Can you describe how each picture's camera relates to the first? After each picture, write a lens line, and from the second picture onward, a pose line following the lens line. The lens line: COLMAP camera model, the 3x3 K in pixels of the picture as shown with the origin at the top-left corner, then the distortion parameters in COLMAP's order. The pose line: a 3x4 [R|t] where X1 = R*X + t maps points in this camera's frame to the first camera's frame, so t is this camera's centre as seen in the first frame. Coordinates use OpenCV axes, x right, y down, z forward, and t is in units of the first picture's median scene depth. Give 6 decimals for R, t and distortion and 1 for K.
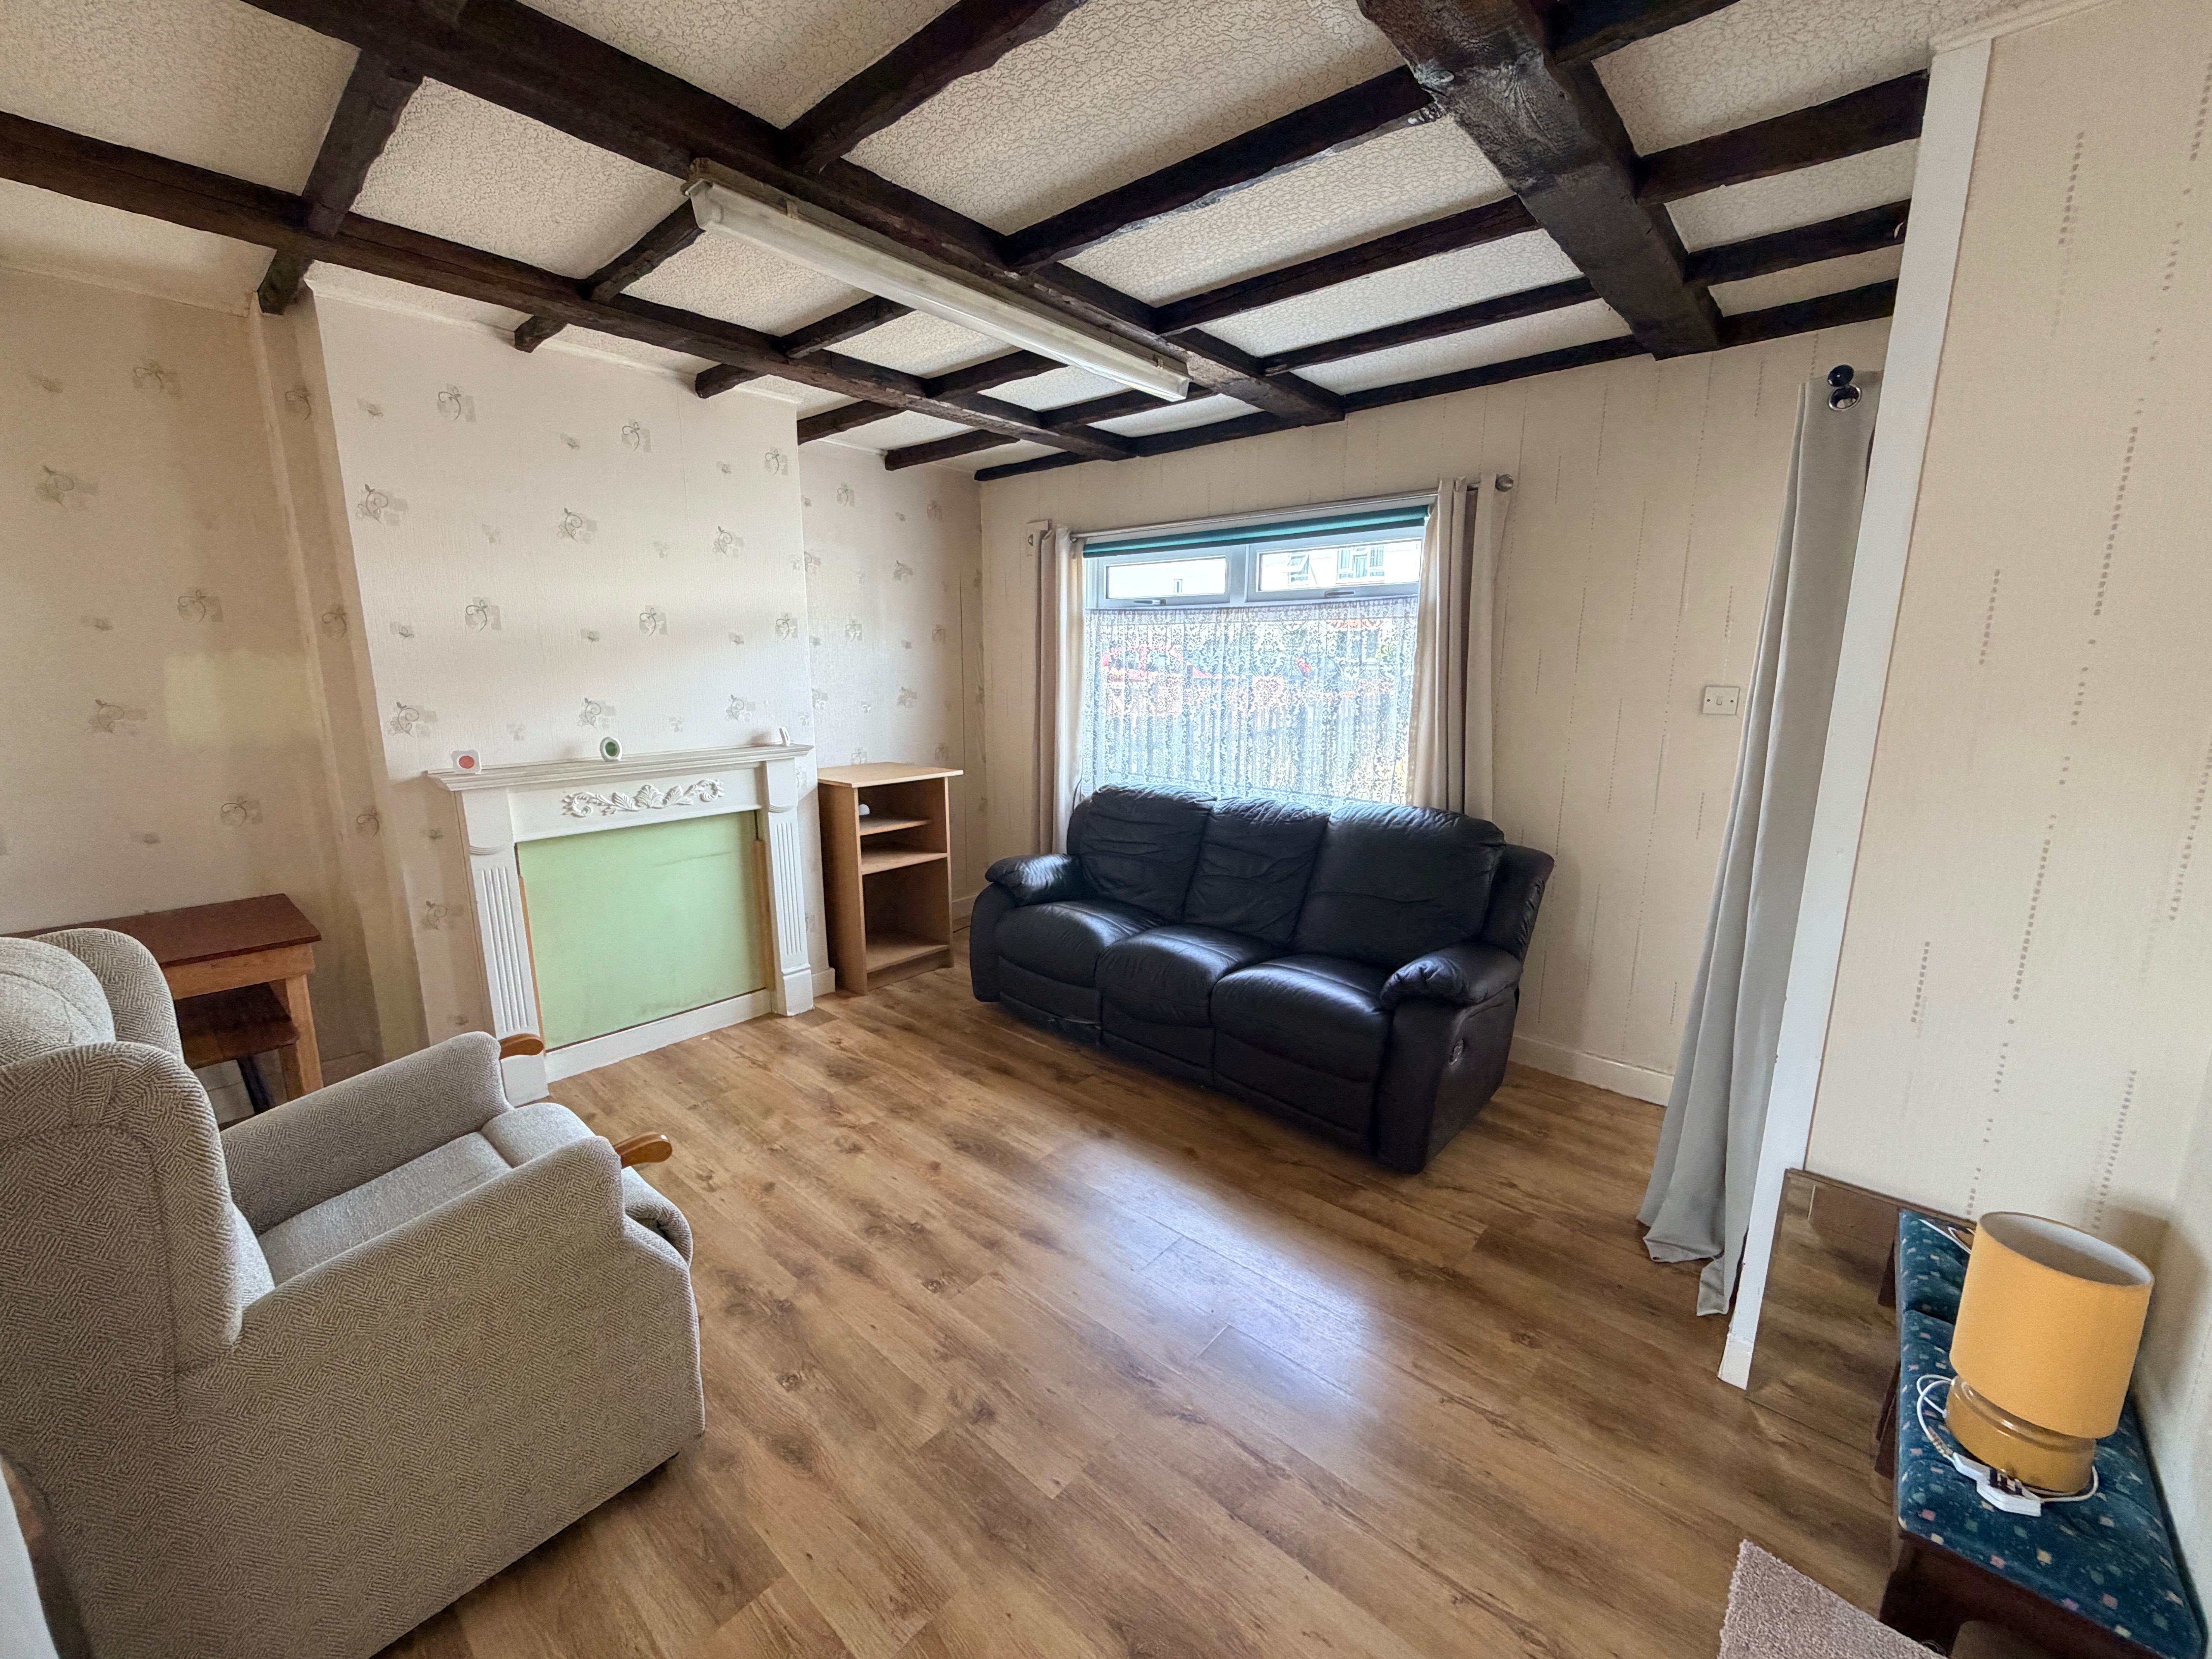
lens RADIAL K [[891.5, 0, 1106.0], [0, 891.5, 829.5], [0, 0, 1]] dist [-0.008212, -0.000050]
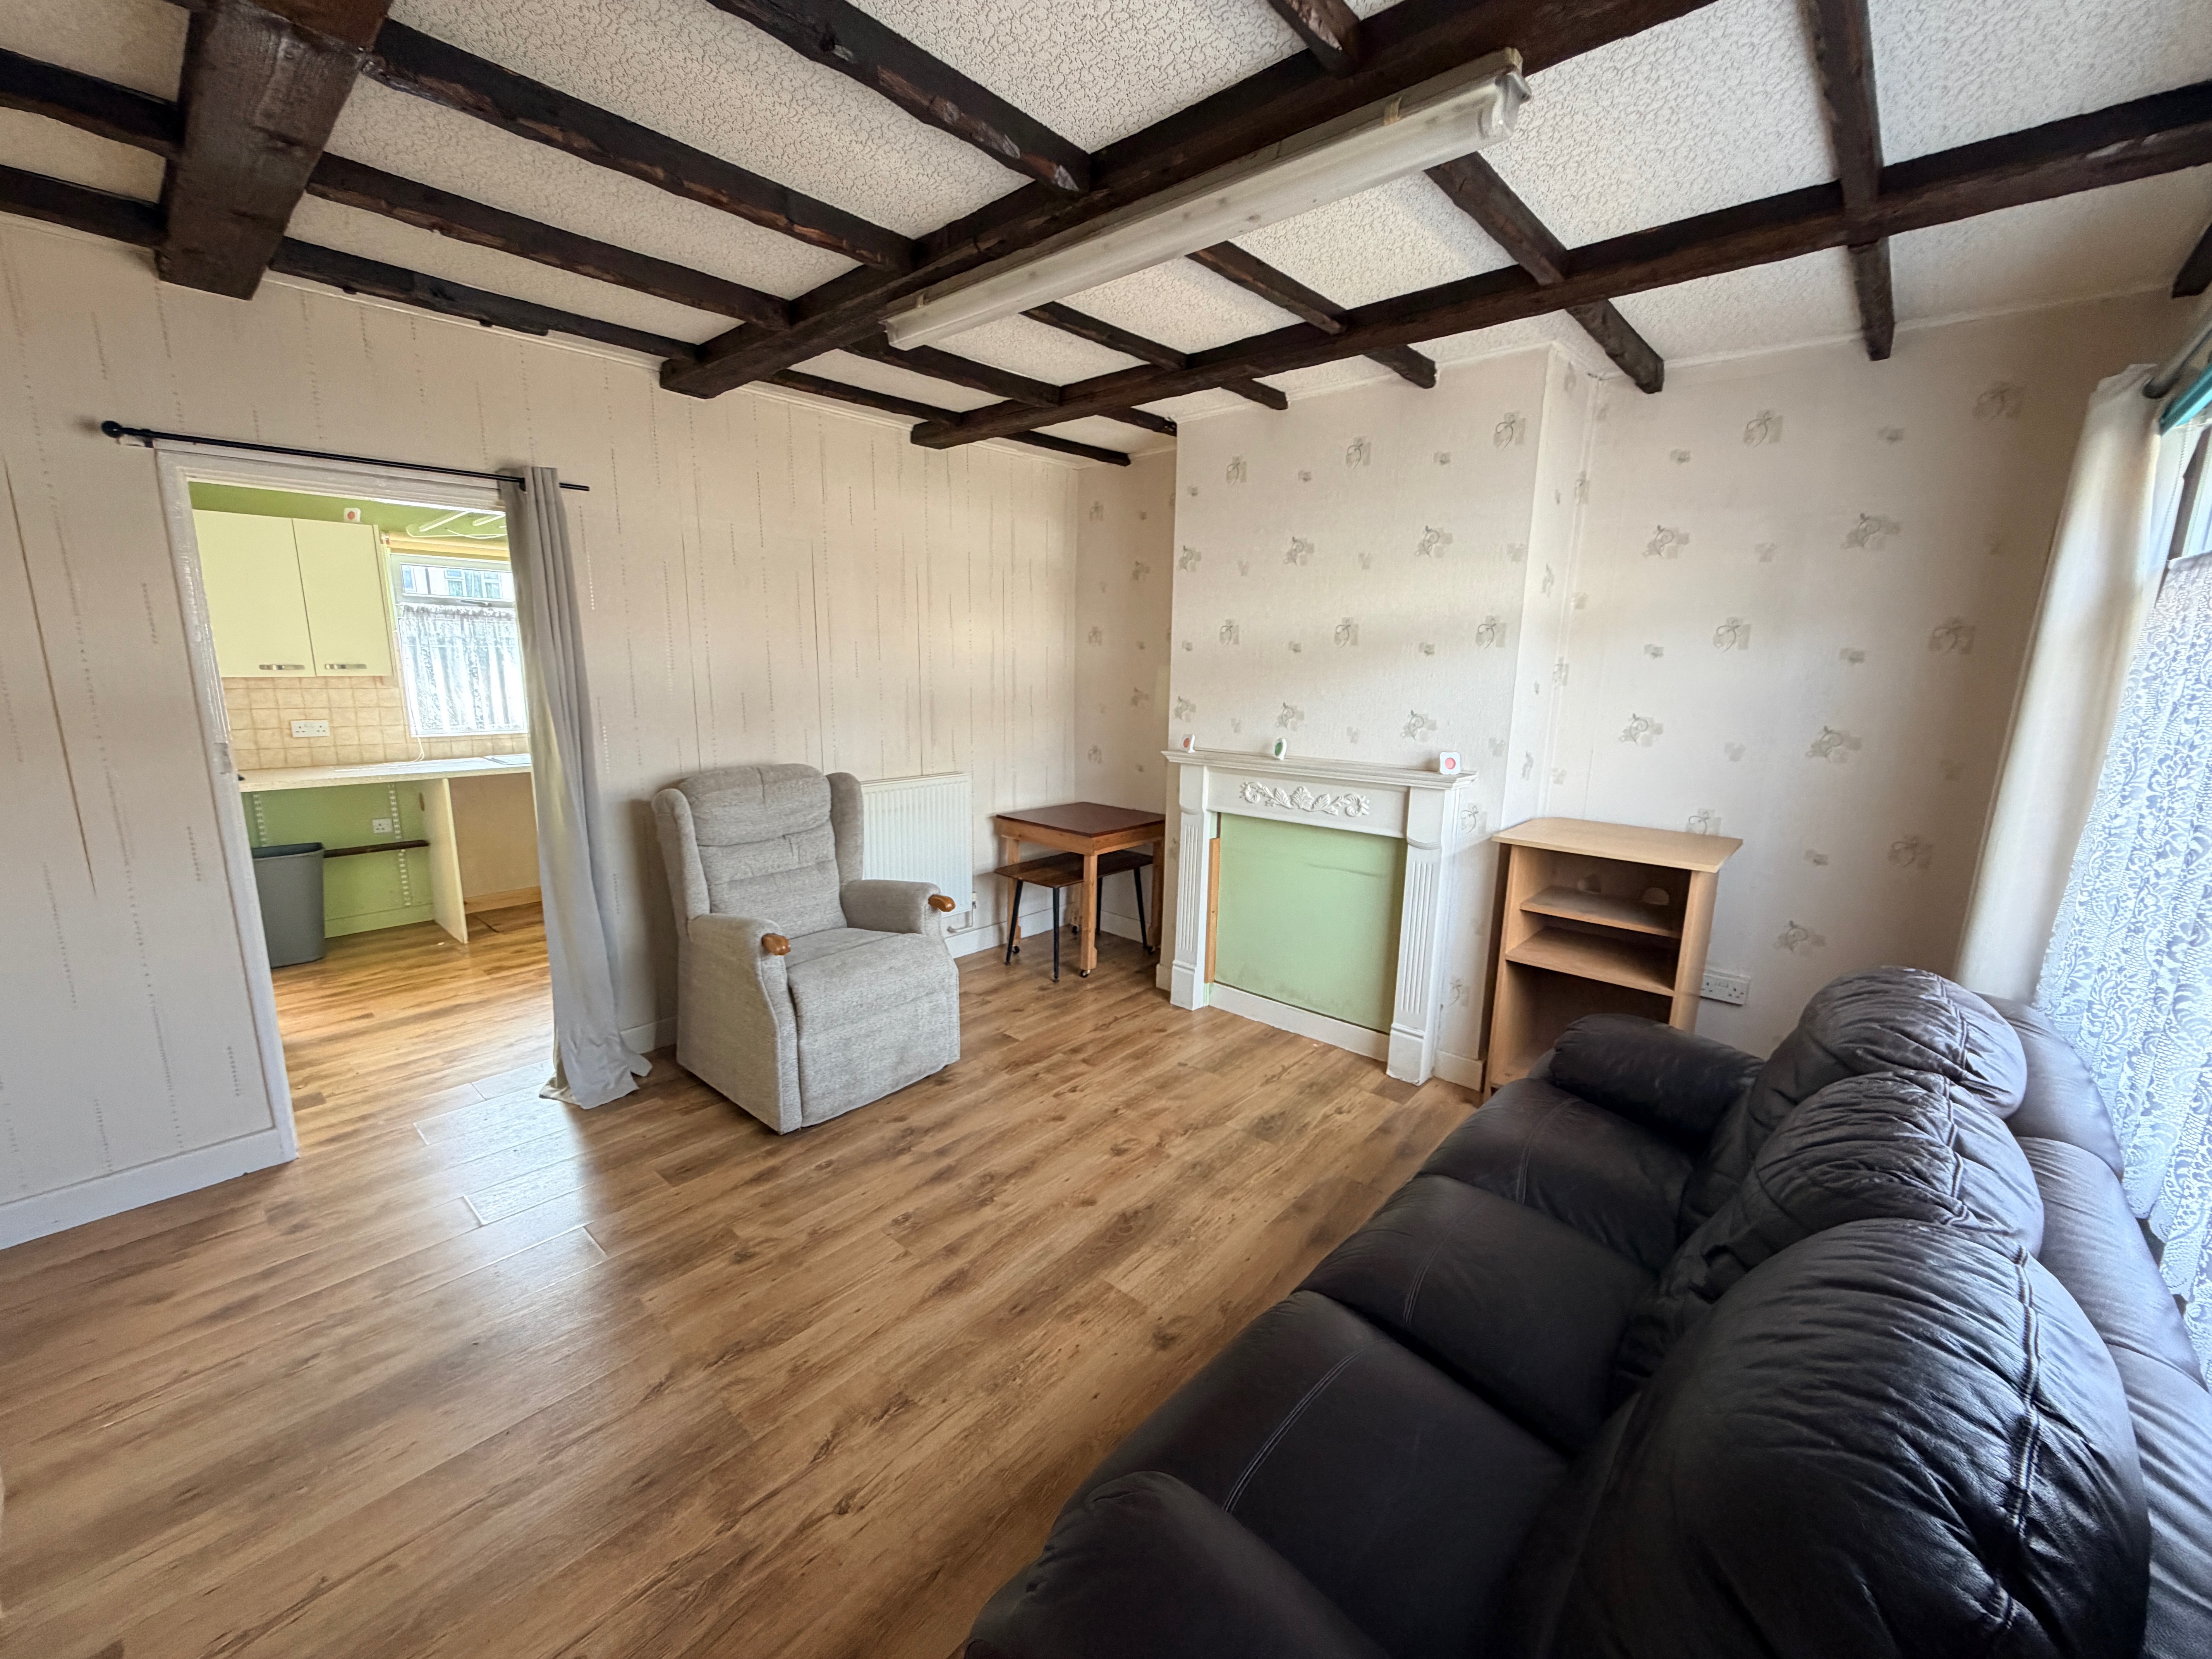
lens RADIAL K [[891.5, 0, 1106.0], [0, 891.5, 829.5], [0, 0, 1]] dist [-0.008212, -0.000050]
pose [[-0.027672, 0.179202, -0.983423, 0.607619], [-0.207116, 0.961423, 0.181021, -0.160737], [0.977925, 0.208692, 0.010511, 0.849299]]
